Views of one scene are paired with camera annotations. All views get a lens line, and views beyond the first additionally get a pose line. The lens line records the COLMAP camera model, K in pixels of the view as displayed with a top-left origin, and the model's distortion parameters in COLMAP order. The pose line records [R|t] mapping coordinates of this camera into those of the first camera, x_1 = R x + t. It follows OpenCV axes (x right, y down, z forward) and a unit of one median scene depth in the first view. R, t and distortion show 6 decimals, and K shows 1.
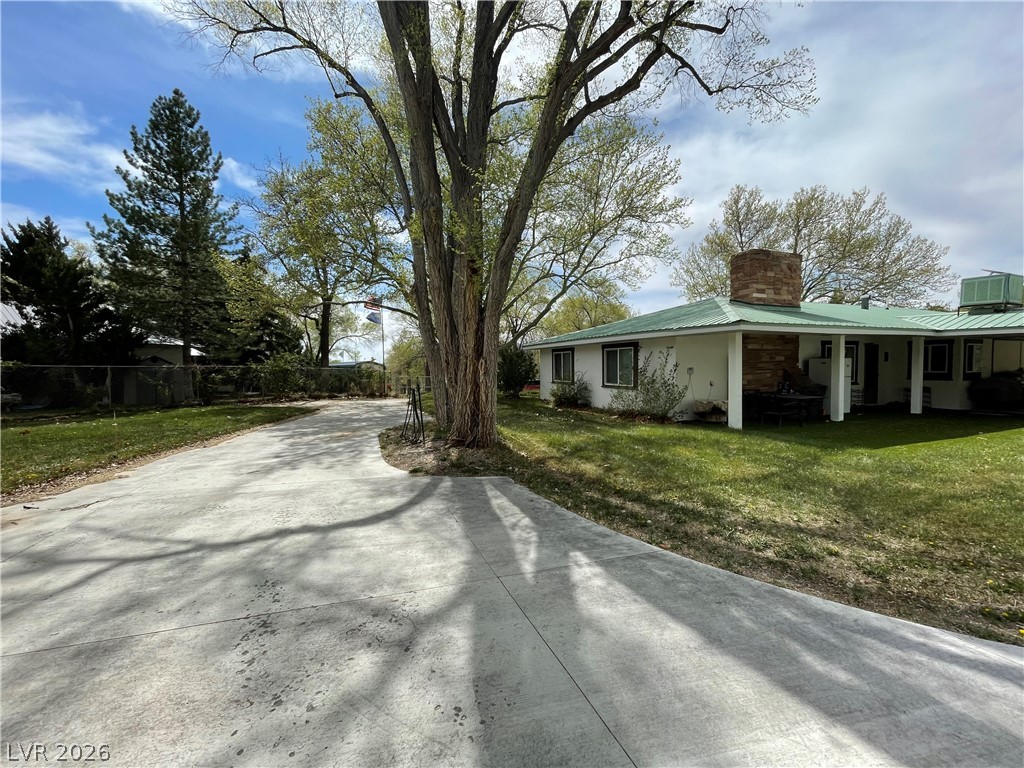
lens RADIAL K [[409.9, 0, 515.0], [0, 409.9, 387.0], [0, 0, 1]] dist [-0.000312, -0.000182]
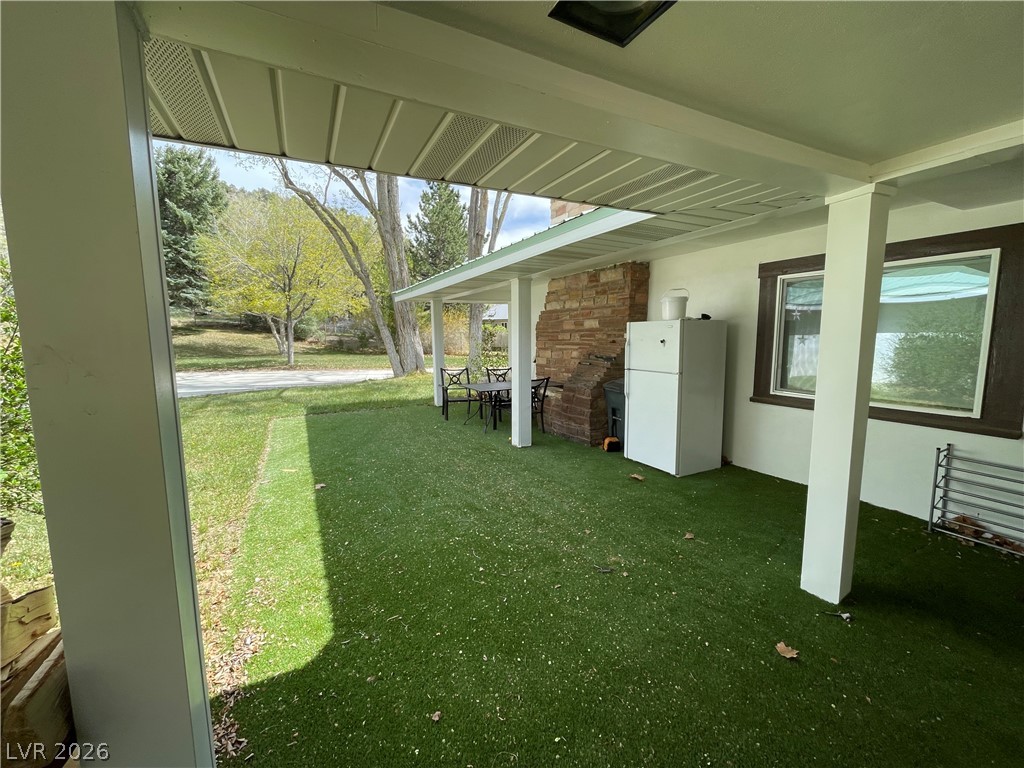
lens RADIAL K [[416.1, 0, 516.2], [0, 416.1, 384.0], [0, 0, 1]] dist [-0.002648, -0.000231]
pose [[0.108690, 0.128761, -0.985701, 1.082818], [-0.045322, 0.991187, 0.124480, -0.051009], [0.993042, 0.031144, 0.113568, 0.777574]]
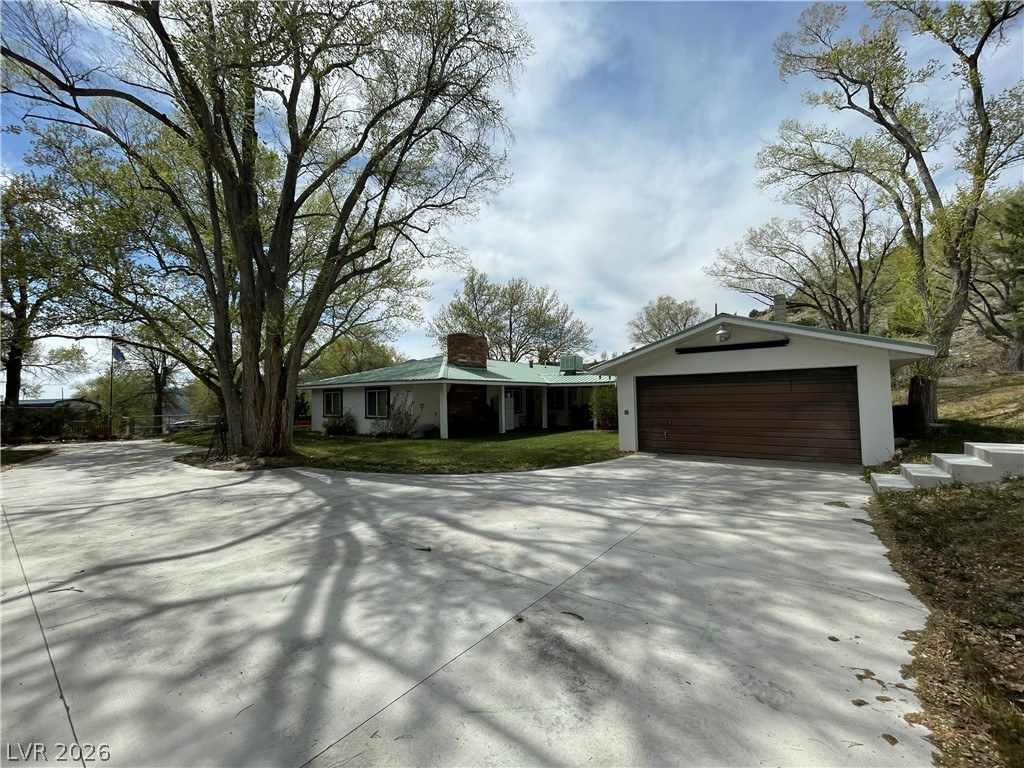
lens RADIAL K [[409.9, 0, 515.0], [0, 409.9, 387.0], [0, 0, 1]] dist [-0.000312, -0.000182]
pose [[0.853569, 0.014343, 0.520782, -0.080407], [0.032152, 0.996265, -0.080136, 0.022952], [-0.519986, 0.085145, 0.849920, -0.466737]]
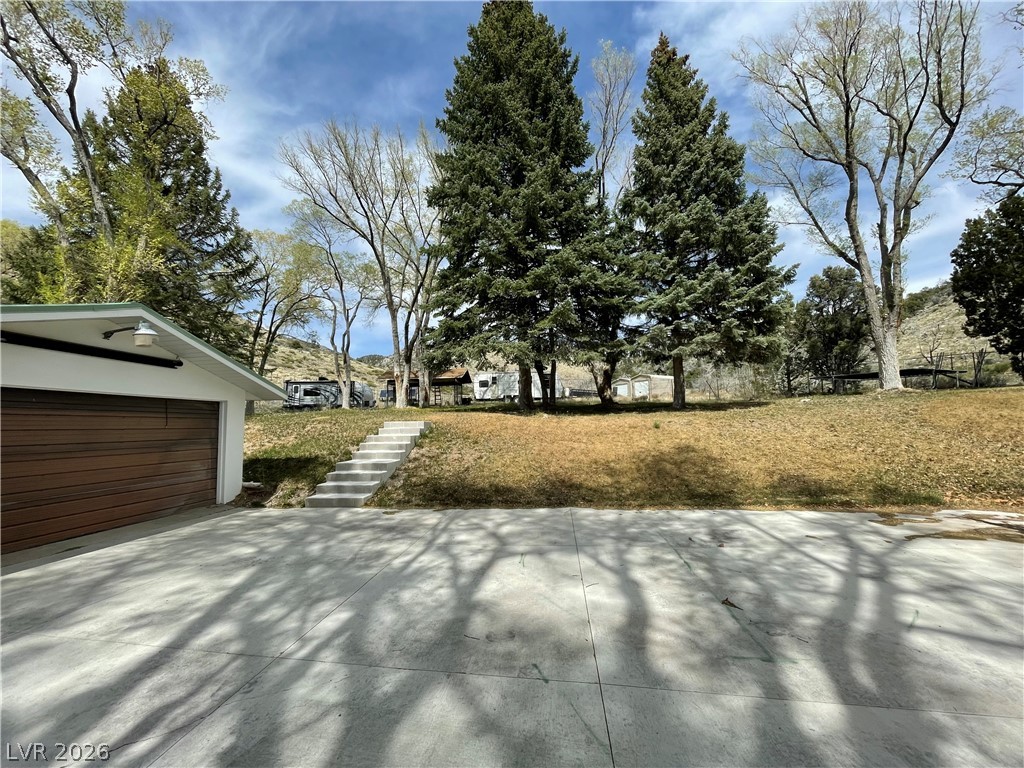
lens RADIAL K [[424.0, 0, 512.0], [0, 424.0, 384.0], [0, 0, 1]] dist [-0.007485, -0.000266]
pose [[-0.890329, 0.077543, 0.448667, 0.029126], [0.054297, 0.996441, -0.064470, -0.006203], [-0.452069, -0.033039, -0.891371, 0.208887]]
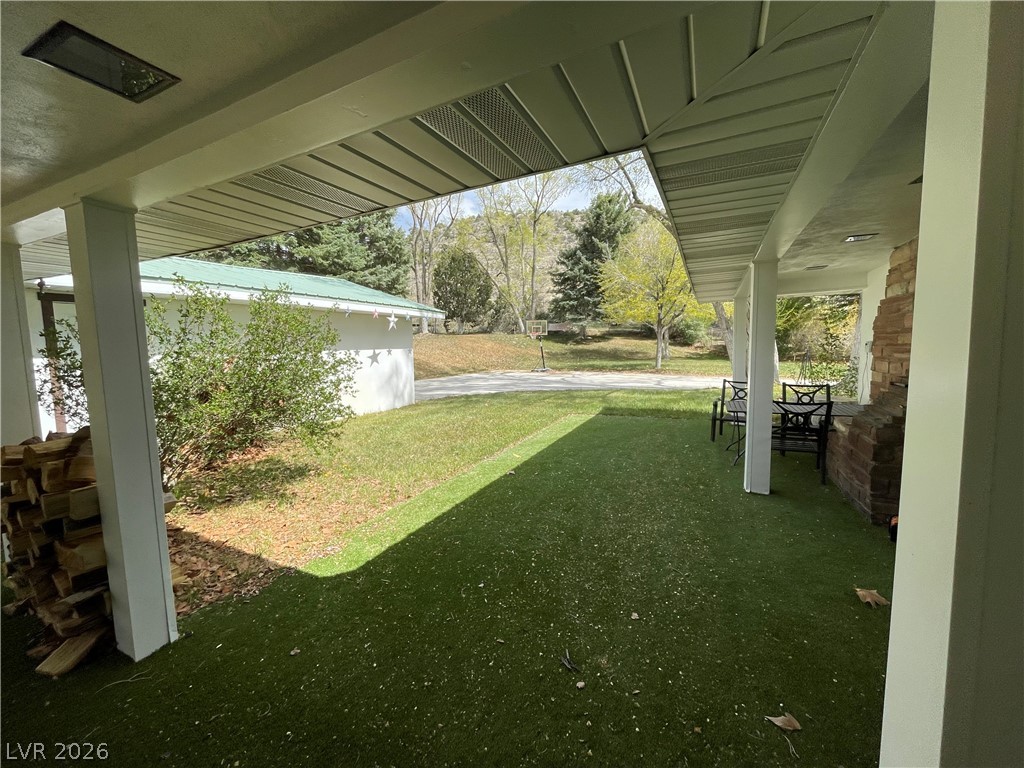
lens RADIAL K [[414.8, 0, 509.7], [0, 414.8, 384.2], [0, 0, 1]] dist [0.002017, 0.000065]
pose [[-0.737862, 0.092004, -0.668651, 1.004724], [-0.001786, 0.990396, 0.138245, -0.057247], [0.674949, 0.103200, -0.730612, 0.931135]]
